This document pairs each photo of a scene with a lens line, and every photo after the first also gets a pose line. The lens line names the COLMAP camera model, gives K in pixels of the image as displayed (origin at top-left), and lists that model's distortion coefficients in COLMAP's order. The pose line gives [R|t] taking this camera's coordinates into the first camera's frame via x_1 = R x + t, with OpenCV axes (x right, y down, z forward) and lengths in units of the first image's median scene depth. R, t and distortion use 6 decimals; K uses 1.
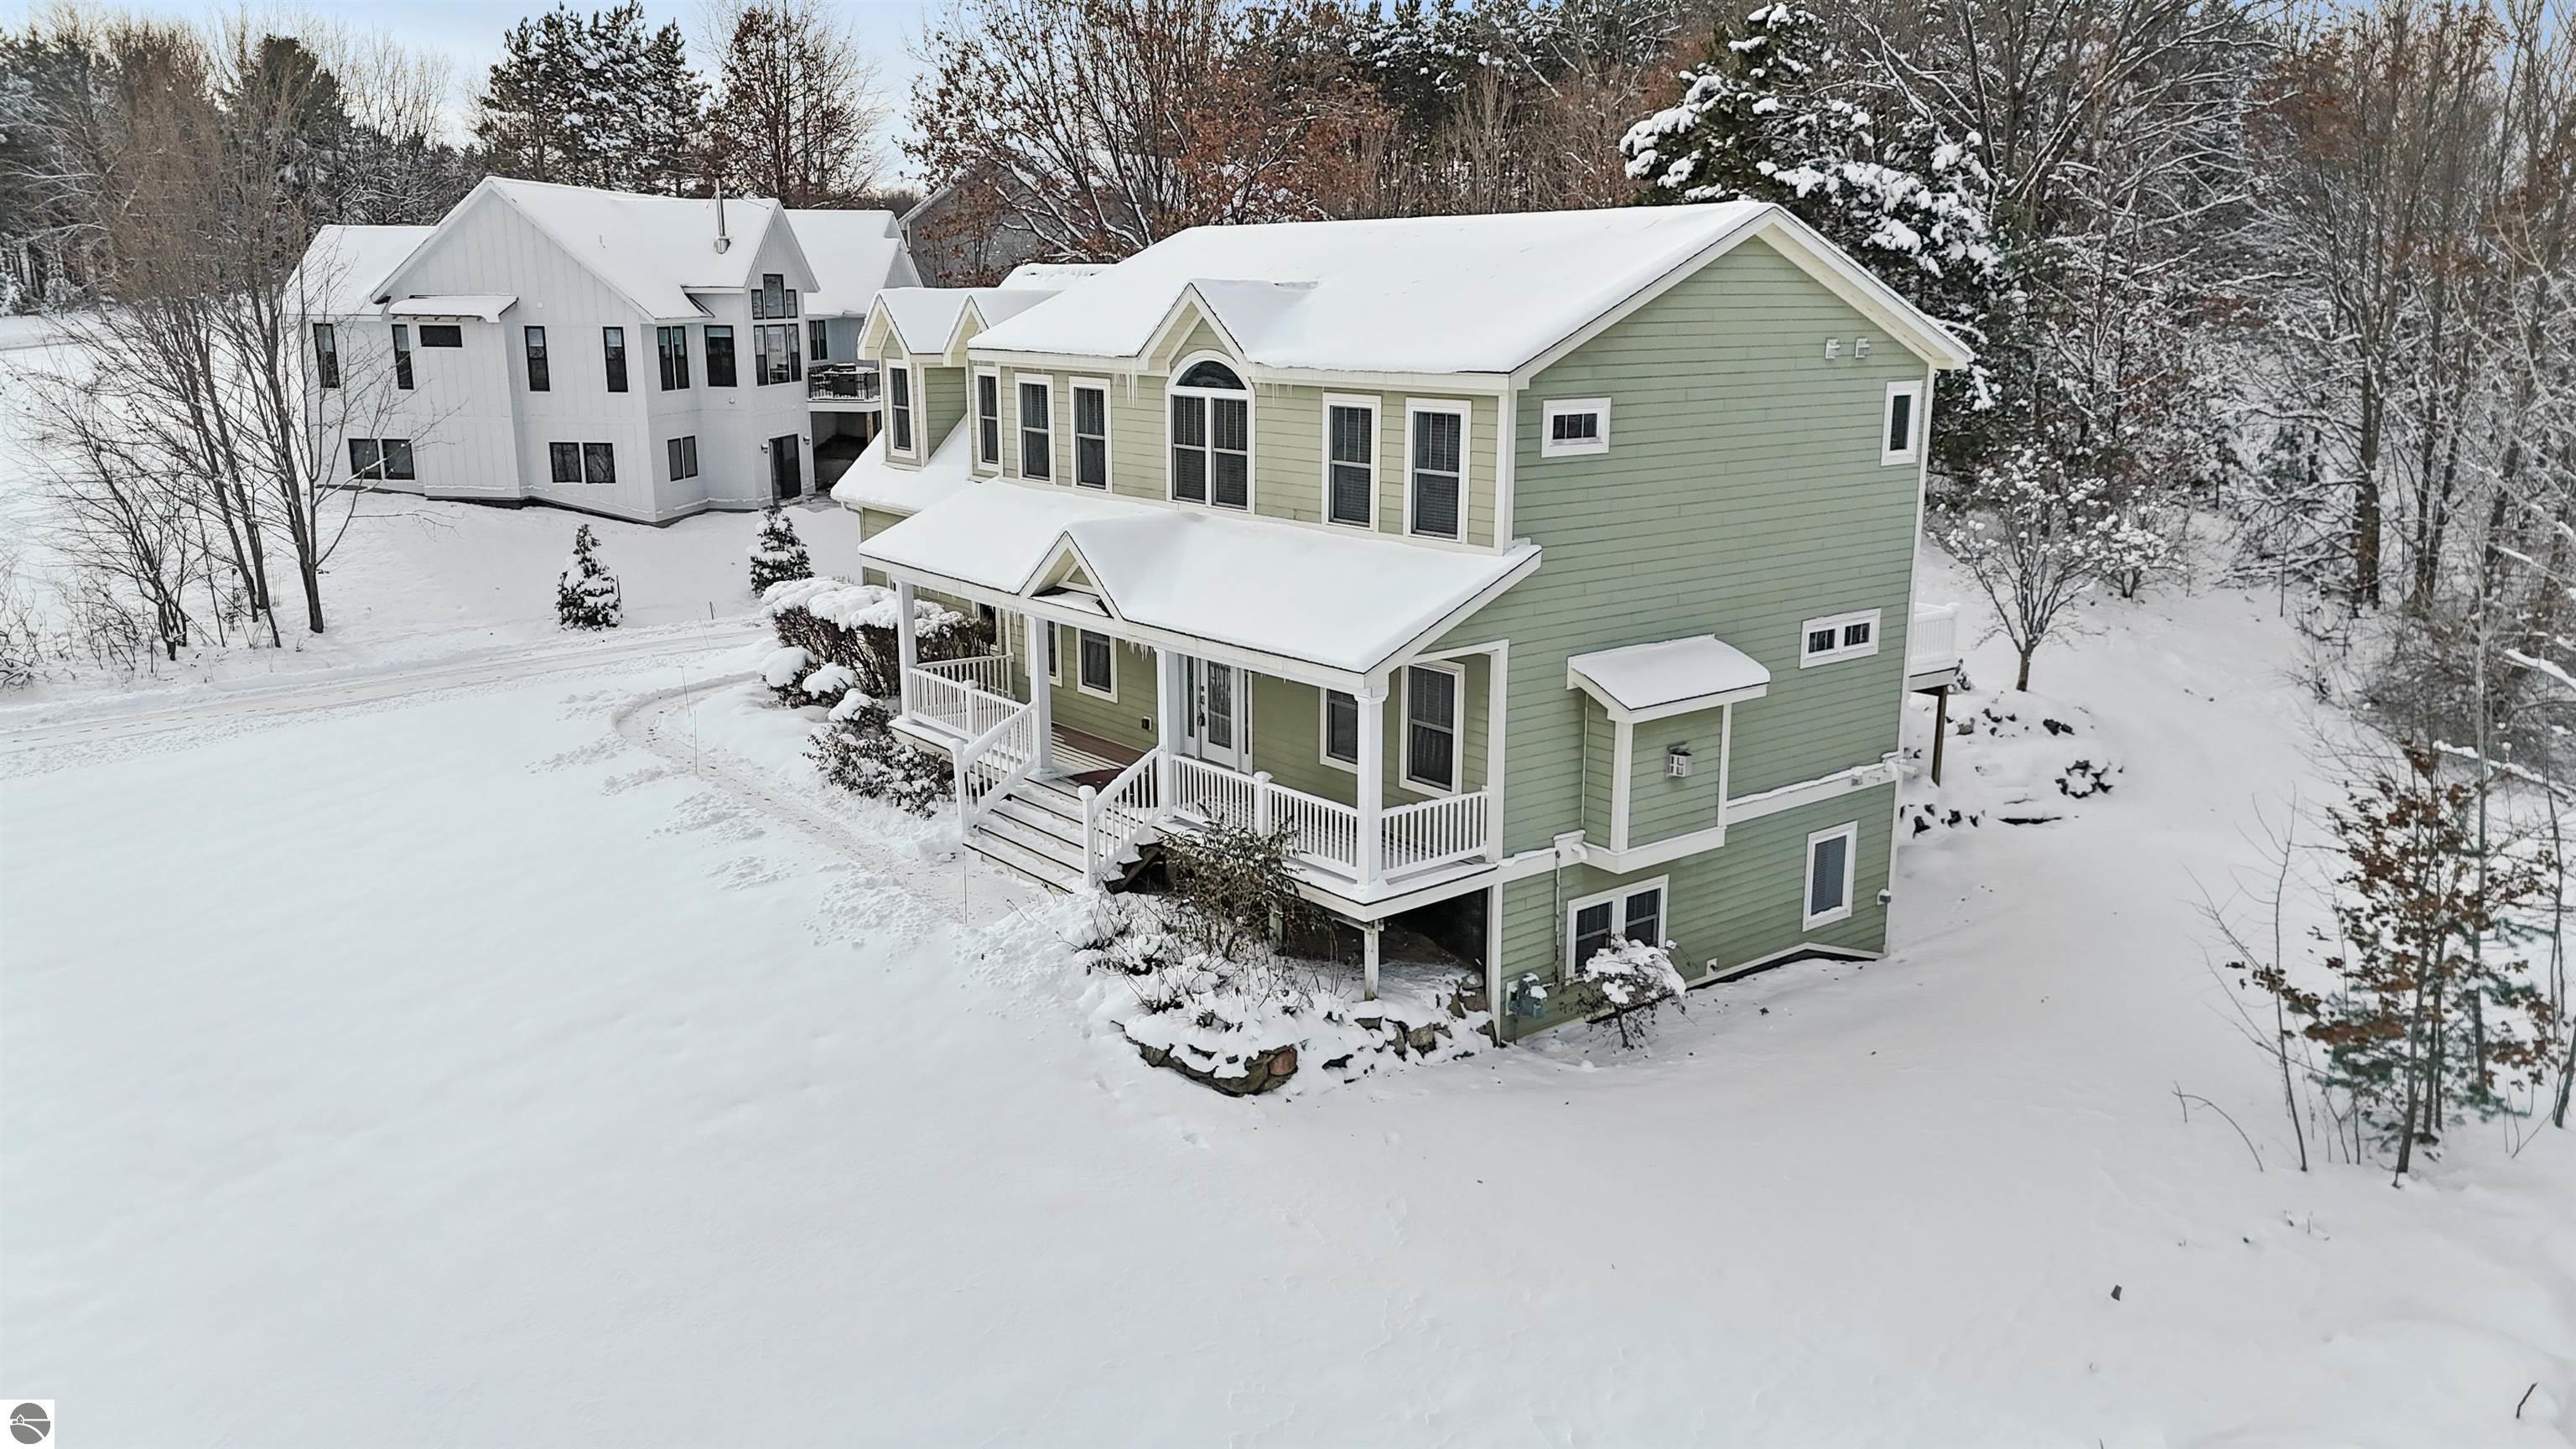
lens RADIAL K [[1893.7, 0, 1277.4], [0, 1893.7, 711.3], [0, 0, 1]] dist [0.092930, -0.084154]
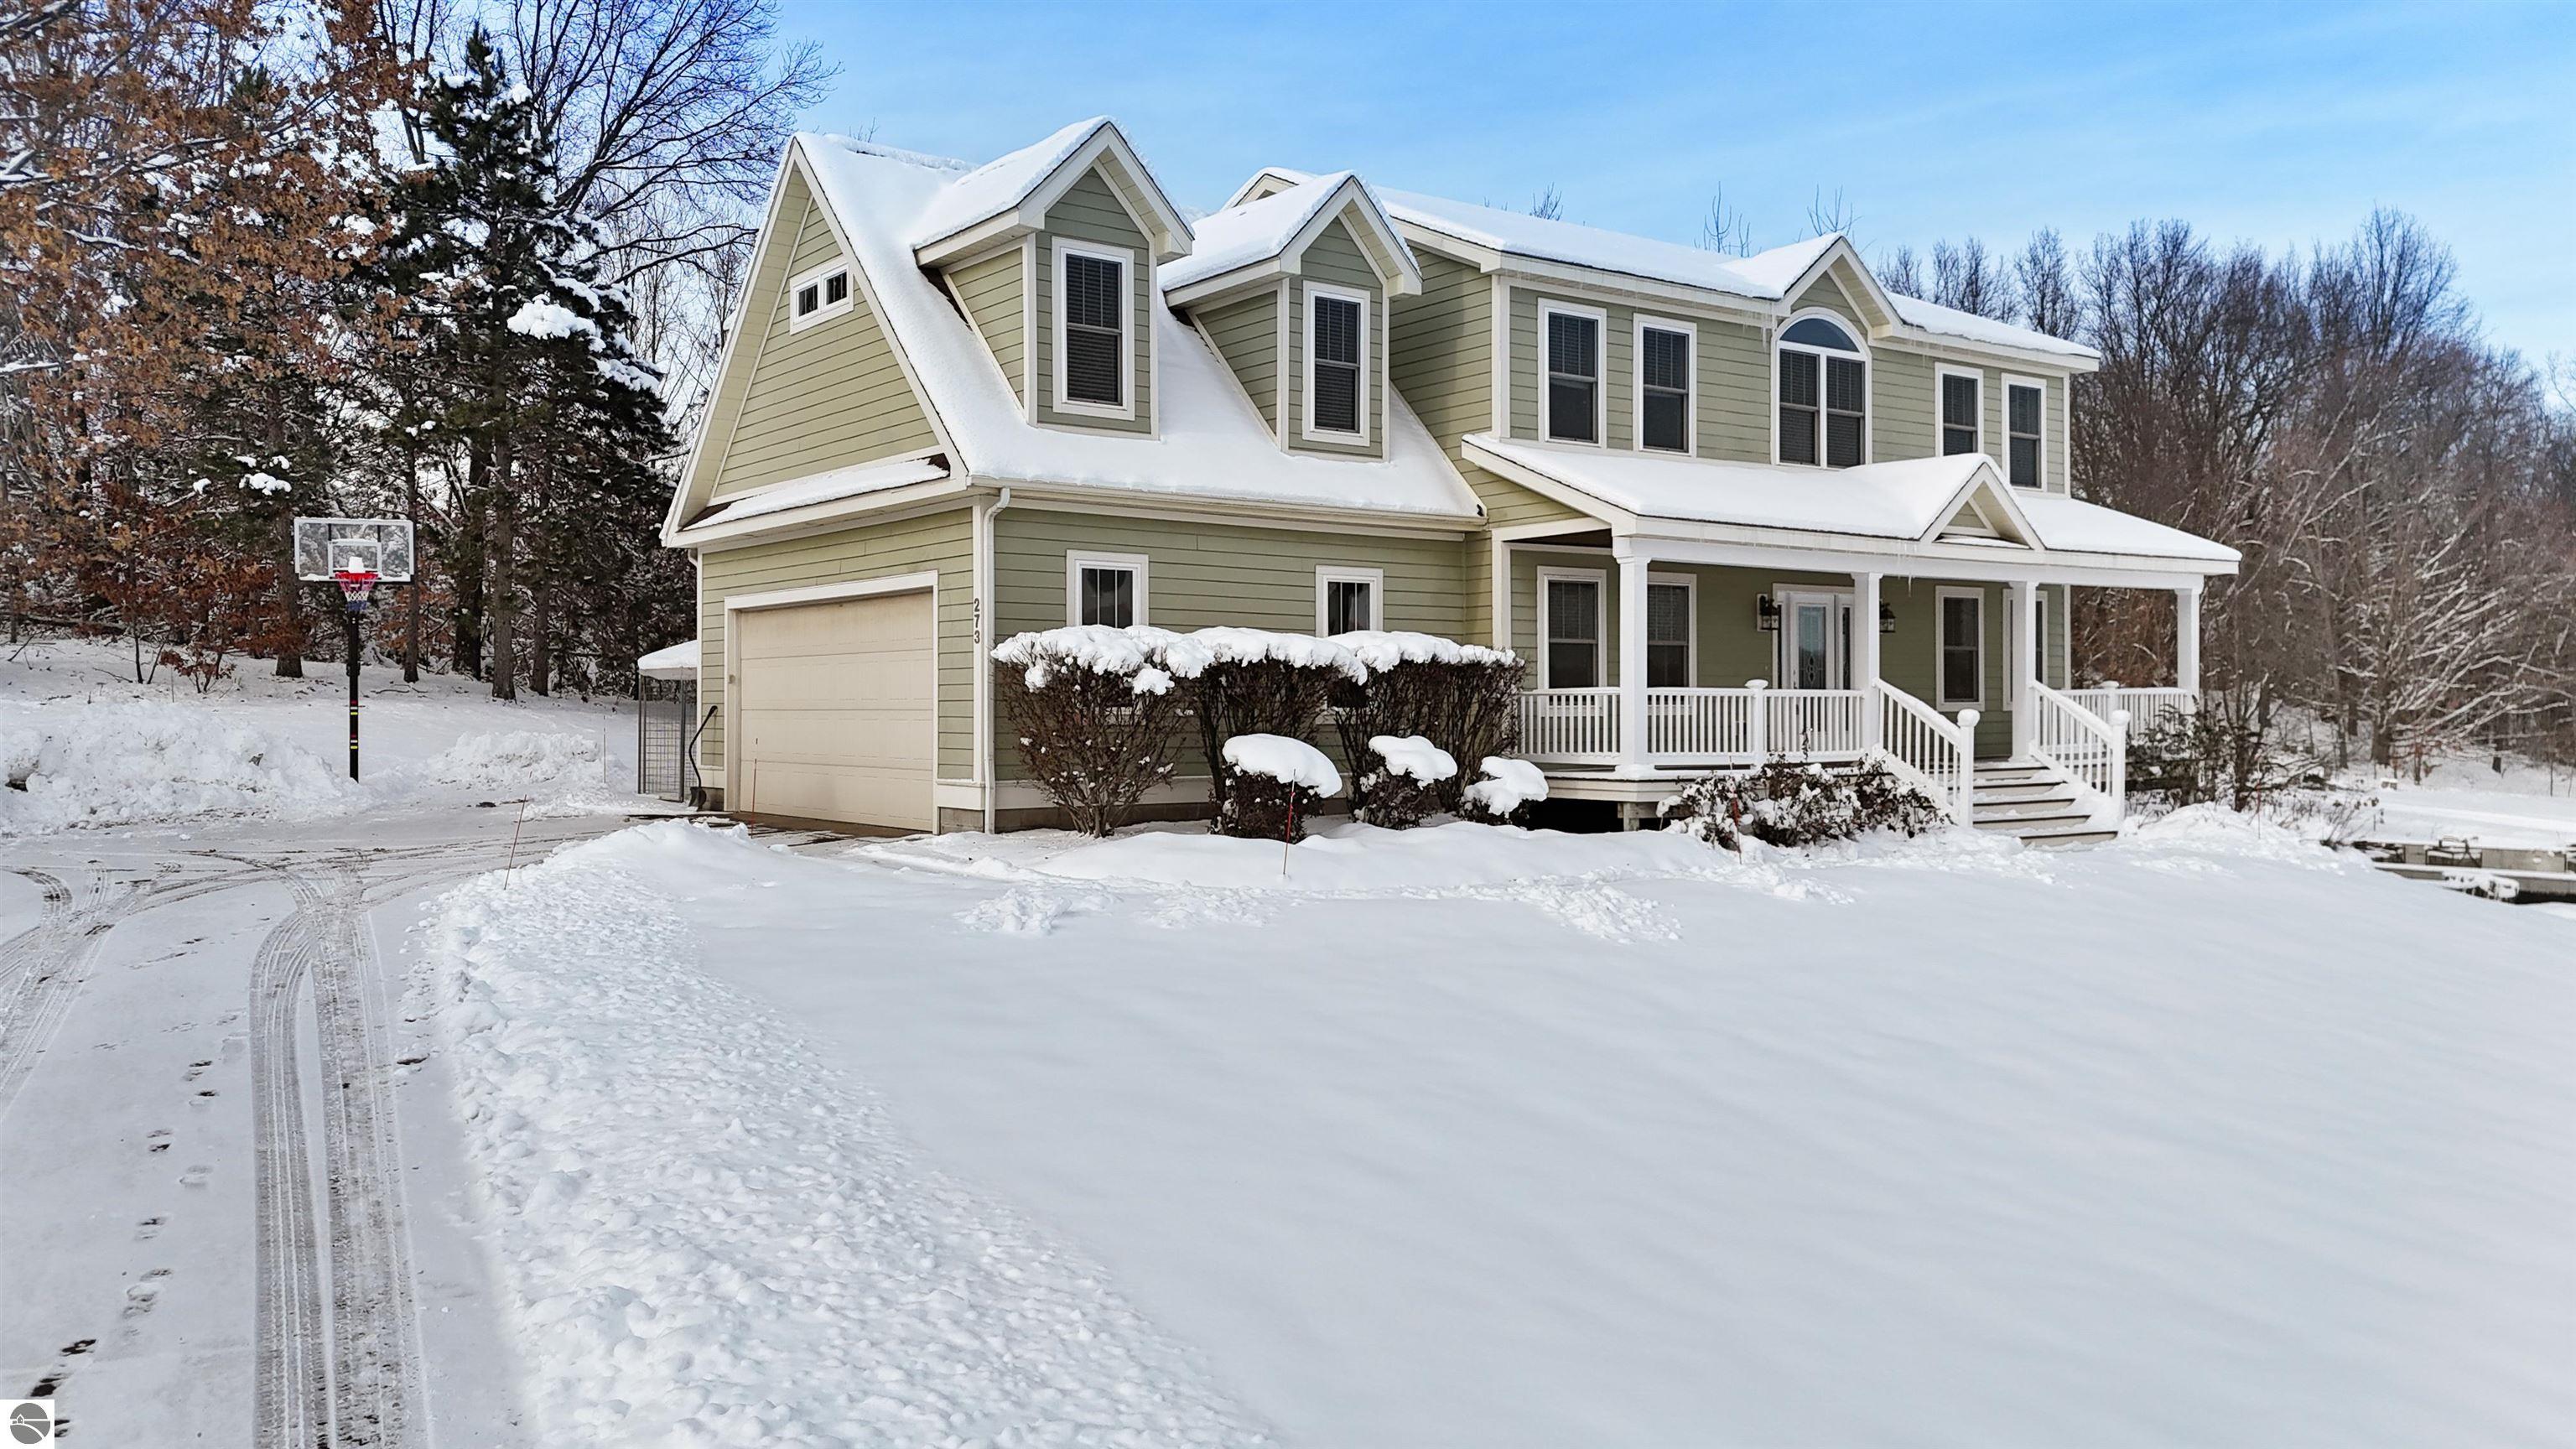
lens RADIAL K [[1893.7, 0, 1277.4], [0, 1893.7, 711.3], [0, 0, 1]] dist [0.092930, -0.084154]
pose [[0.032145, -0.006656, 0.999461, -1.004601], [0.219664, 0.975575, -0.000568, -0.049550], [-0.975046, 0.219564, 0.032822, 1.267931]]
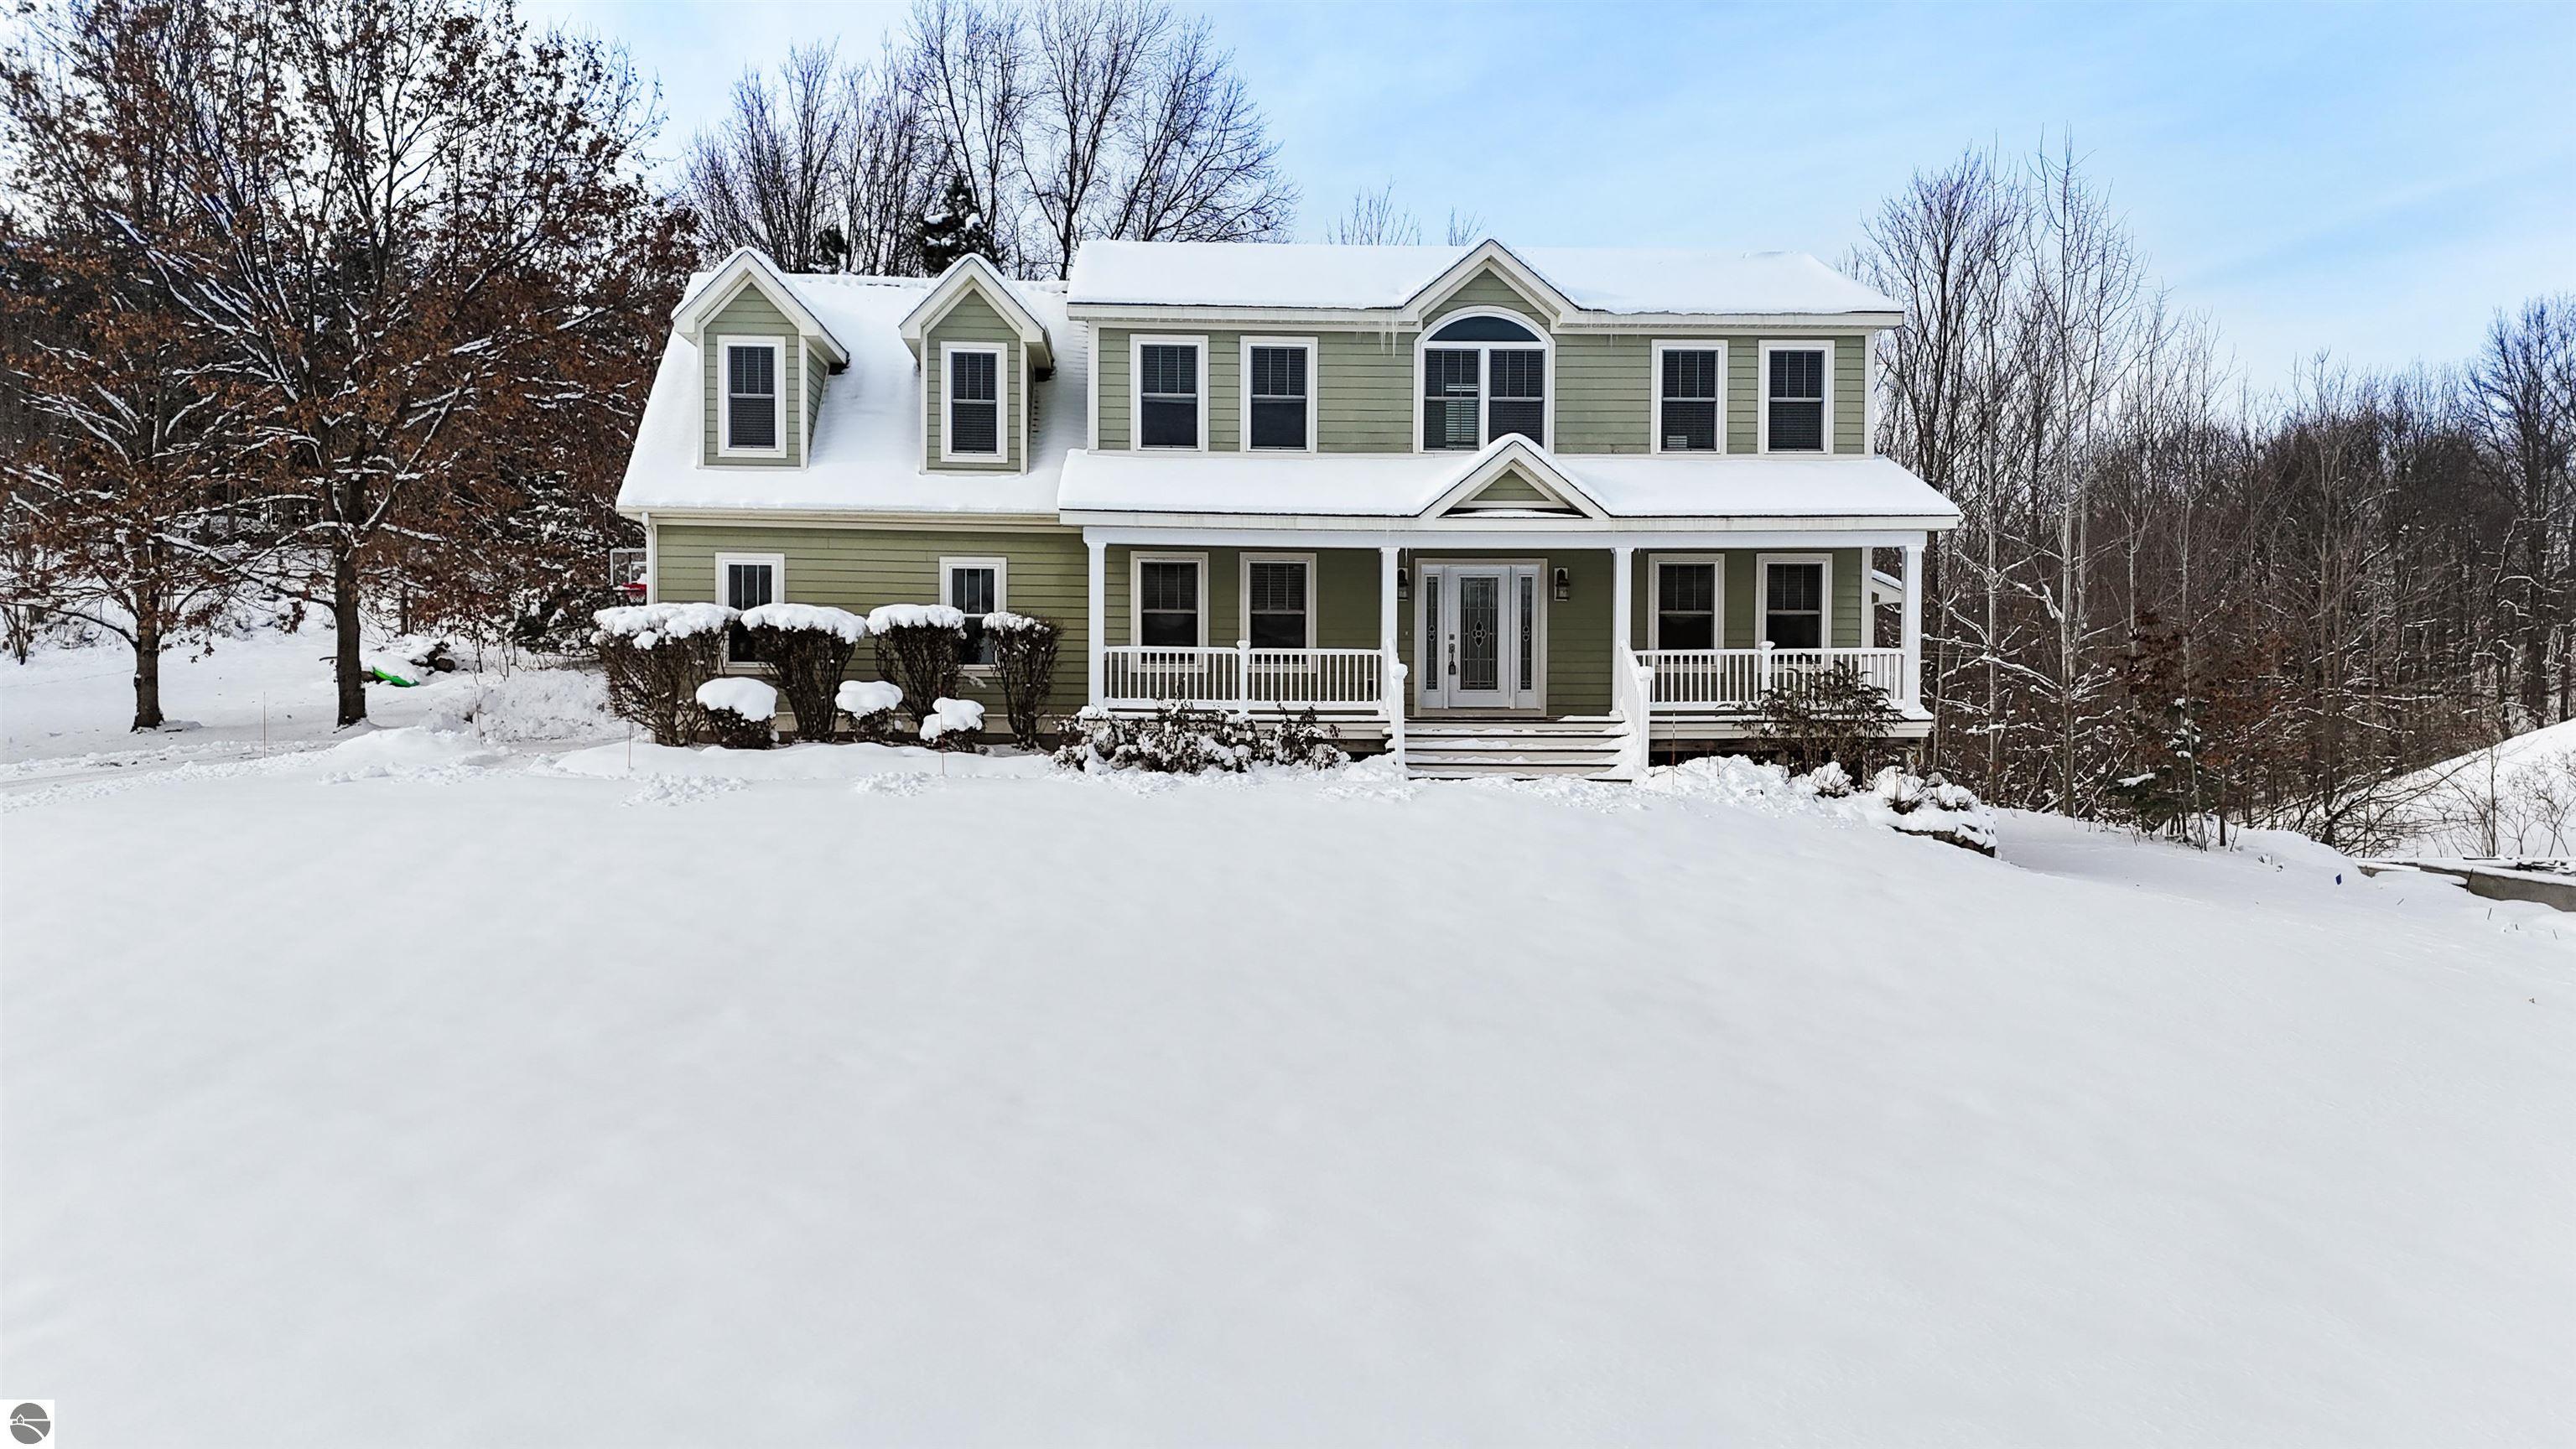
lens RADIAL K [[1893.7, 0, 1277.4], [0, 1893.7, 711.3], [0, 0, 1]] dist [0.092930, -0.084154]
pose [[0.569895, -0.003203, 0.821712, -0.969190], [0.175361, 0.977430, -0.117811, 0.136025], [-0.802788, 0.211236, 0.557594, 0.539772]]
